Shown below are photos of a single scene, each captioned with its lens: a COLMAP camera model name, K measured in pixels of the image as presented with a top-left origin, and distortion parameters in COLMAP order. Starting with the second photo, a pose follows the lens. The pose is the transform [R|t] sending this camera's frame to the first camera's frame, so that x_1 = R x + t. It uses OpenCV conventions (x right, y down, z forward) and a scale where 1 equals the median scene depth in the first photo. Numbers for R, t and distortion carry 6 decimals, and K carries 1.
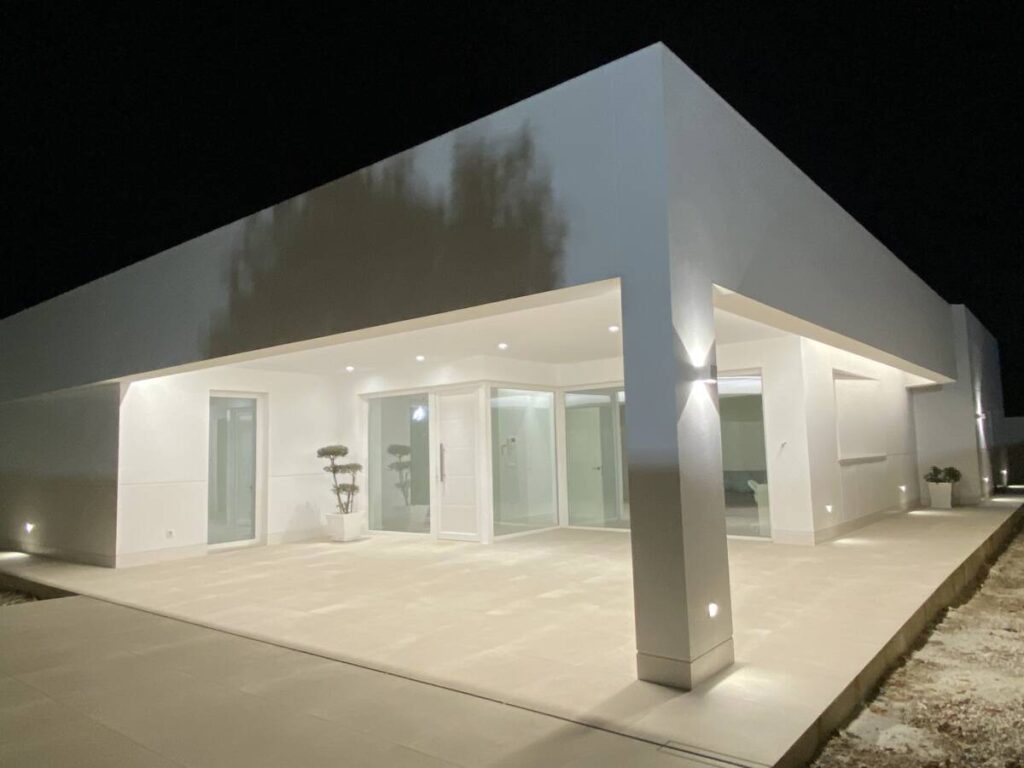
lens RADIAL K [[703.3, 0, 512.0], [0, 703.3, 384.0], [0, 0, 1]] dist [0.004908, 0.001362]
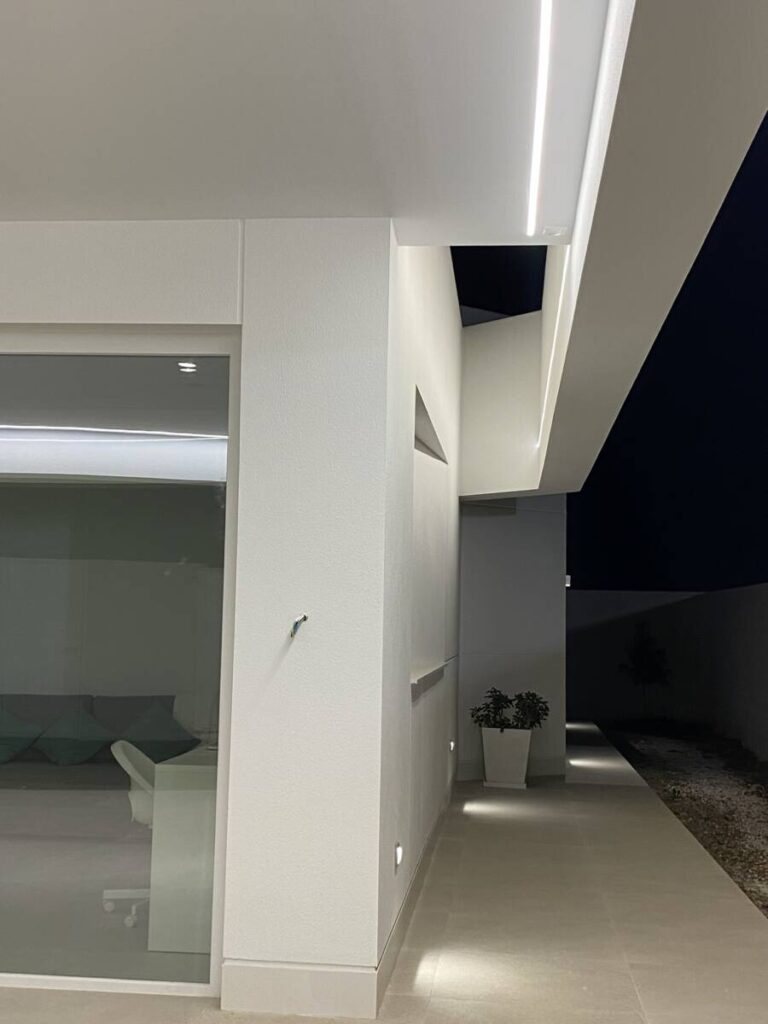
lens RADIAL K [[1351.0, 0, 384.0], [0, 1351.0, 512.0], [0, 0, 1]] dist [0.186115, -0.010038]
pose [[0.823246, 0.092484, 0.560101, 0.082095], [-0.099374, 0.994883, -0.018213, 0.033492], [-0.558920, -0.040666, 0.828224, 0.375916]]
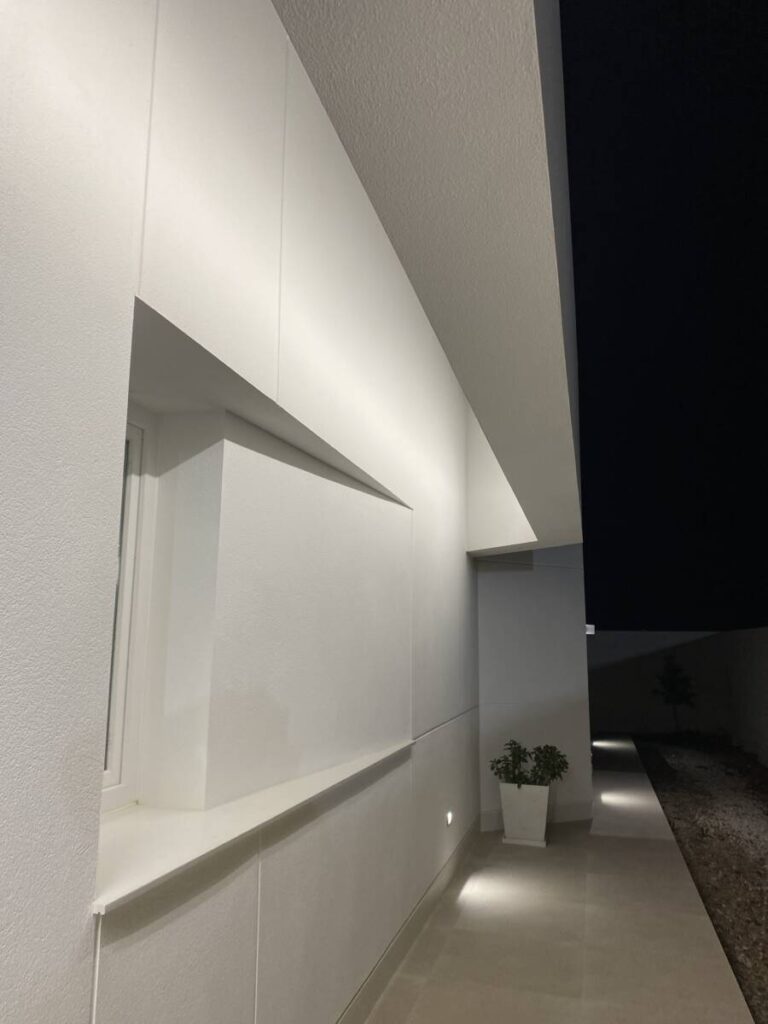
lens RADIAL K [[777.9, 0, 384.0], [0, 777.9, 512.0], [0, 0, 1]] dist [0.070099, -0.106267]
pose [[0.905453, 0.105871, 0.411030, 0.322242], [-0.074184, 0.992960, -0.092343, 0.028558], [-0.417912, 0.053121, 0.906933, 0.602878]]
